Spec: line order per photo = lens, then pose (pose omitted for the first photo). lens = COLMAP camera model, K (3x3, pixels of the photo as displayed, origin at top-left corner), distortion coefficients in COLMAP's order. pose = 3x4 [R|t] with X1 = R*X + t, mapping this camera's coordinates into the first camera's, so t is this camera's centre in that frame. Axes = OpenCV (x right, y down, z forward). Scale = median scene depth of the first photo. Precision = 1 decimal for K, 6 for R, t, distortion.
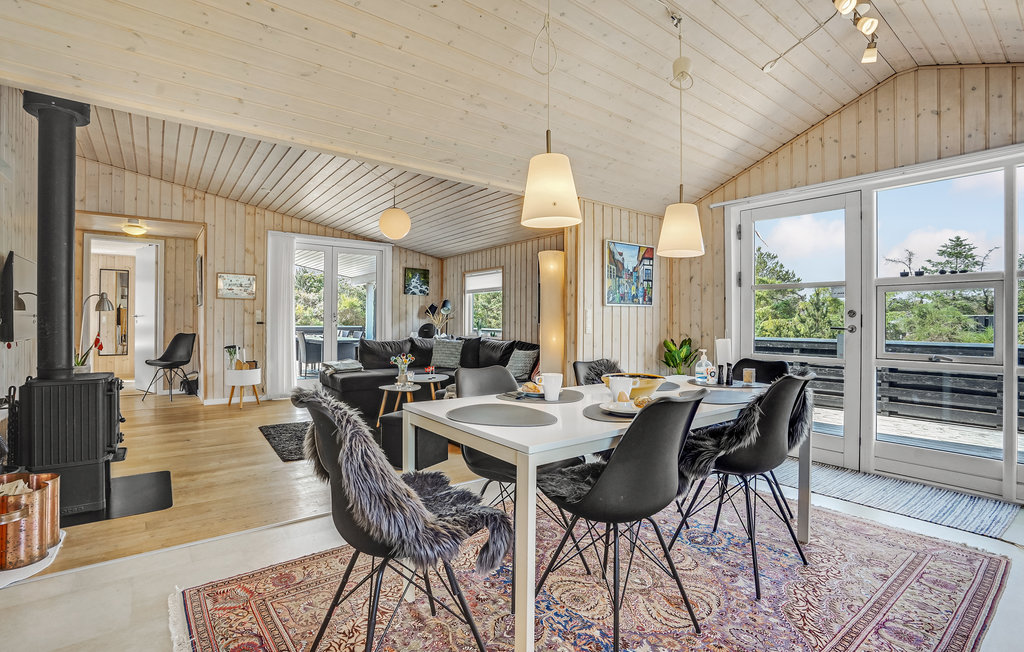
lens RADIAL K [[476.1, 0, 513.2], [0, 476.1, 324.3], [0, 0, 1]] dist [-0.024542, -0.000353]
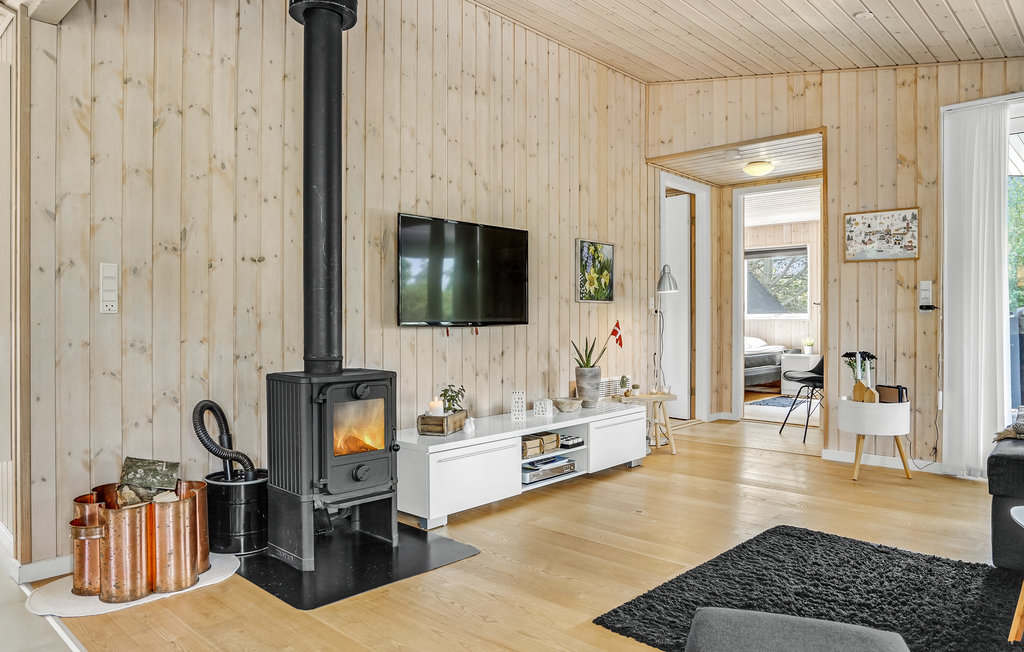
lens RADIAL K [[676.8, 0, 512.4], [0, 676.8, 320.2], [0, 0, 1]] dist [-0.007966, -0.001203]
pose [[0.155166, 0.000628, -0.987888, 0.067462], [-0.010777, 0.999941, -0.001057, 0.015307], [0.987830, 0.010810, 0.155163, 0.499928]]
